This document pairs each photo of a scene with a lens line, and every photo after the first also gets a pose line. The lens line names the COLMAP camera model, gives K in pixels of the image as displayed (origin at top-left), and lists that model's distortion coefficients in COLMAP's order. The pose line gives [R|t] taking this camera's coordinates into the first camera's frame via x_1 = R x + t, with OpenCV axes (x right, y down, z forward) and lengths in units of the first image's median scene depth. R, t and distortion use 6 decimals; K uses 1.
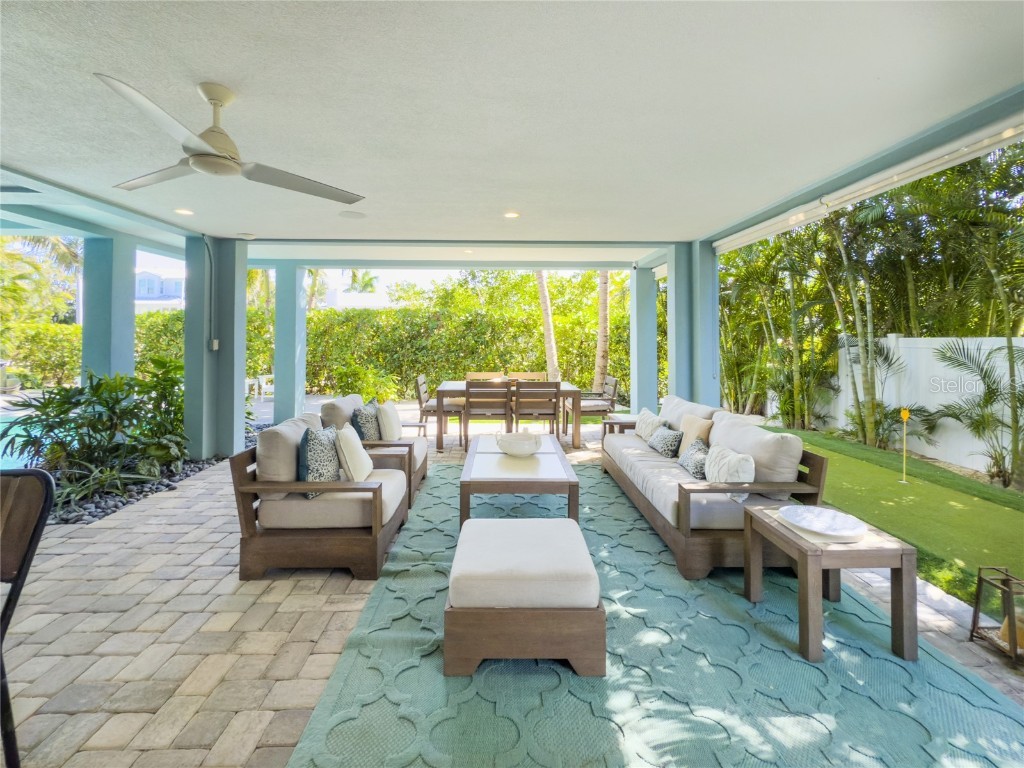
lens RADIAL K [[428.3, 0, 509.1], [0, 428.3, 357.7], [0, 0, 1]] dist [-0.000514, -0.000113]
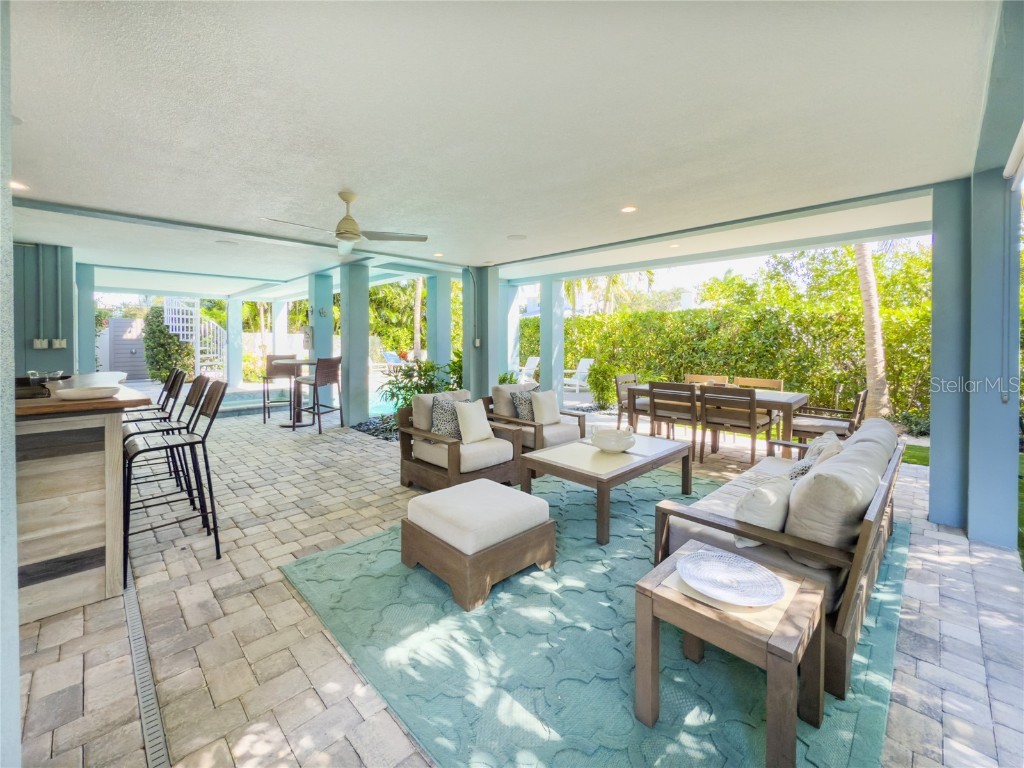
lens RADIAL K [[421.9, 0, 512.0], [0, 421.9, 384.0], [0, 0, 1]] dist [0.000390, 0.000029]
pose [[0.693540, 0.074484, -0.716557, 0.432471], [-0.034033, 0.996918, 0.070686, 0.003820], [0.719614, -0.024637, 0.693938, 0.105161]]
